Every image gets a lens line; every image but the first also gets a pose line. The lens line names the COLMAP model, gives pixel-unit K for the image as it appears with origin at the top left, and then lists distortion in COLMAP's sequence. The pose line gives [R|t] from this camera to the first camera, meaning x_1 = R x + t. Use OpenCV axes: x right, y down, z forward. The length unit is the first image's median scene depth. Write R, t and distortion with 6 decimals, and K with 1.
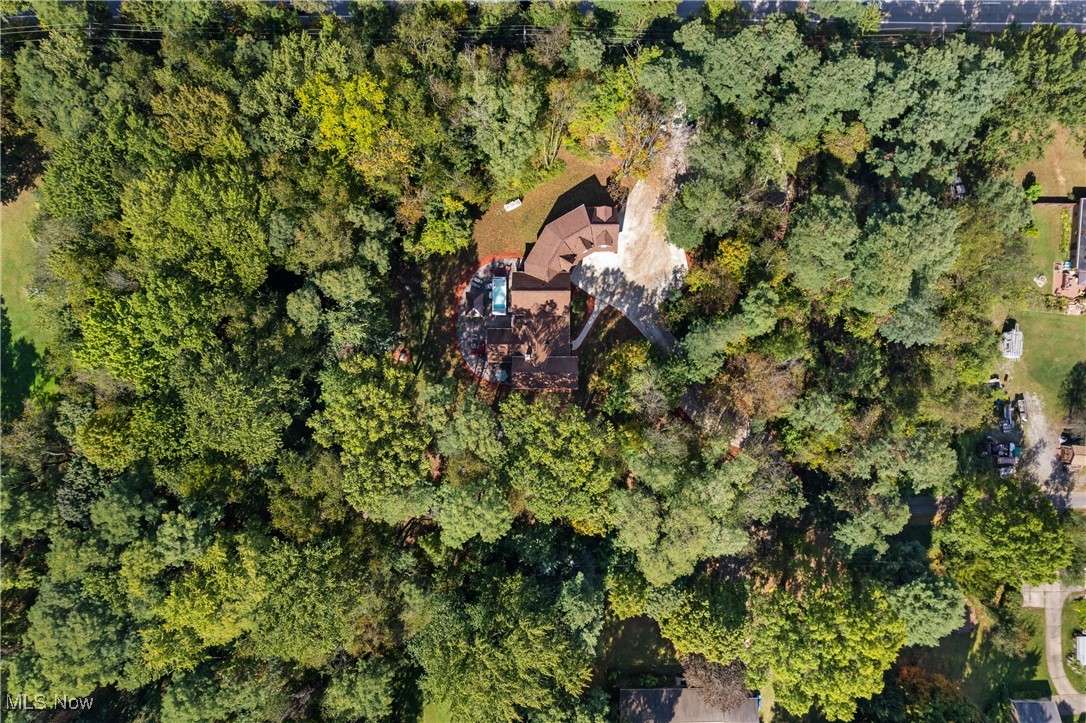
lens RADIAL K [[705.3, 0, 544.7], [0, 705.3, 380.2], [0, 0, 1]] dist [-0.074632, 0.068712]
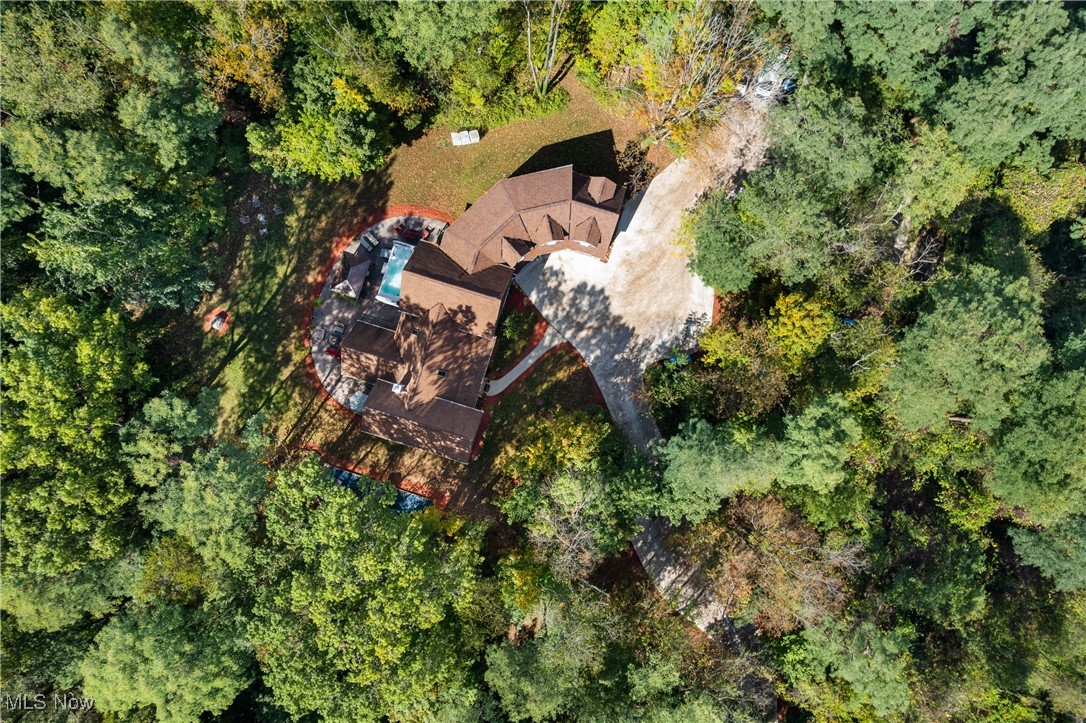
lens RADIAL K [[705.3, 0, 544.7], [0, 705.3, 380.2], [0, 0, 1]] dist [-0.074632, 0.068712]
pose [[0.955353, 0.295459, -0.002113, 0.087060], [-0.295454, 0.955354, 0.002365, -0.074386], [0.002717, -0.001635, 0.999995, 0.416131]]
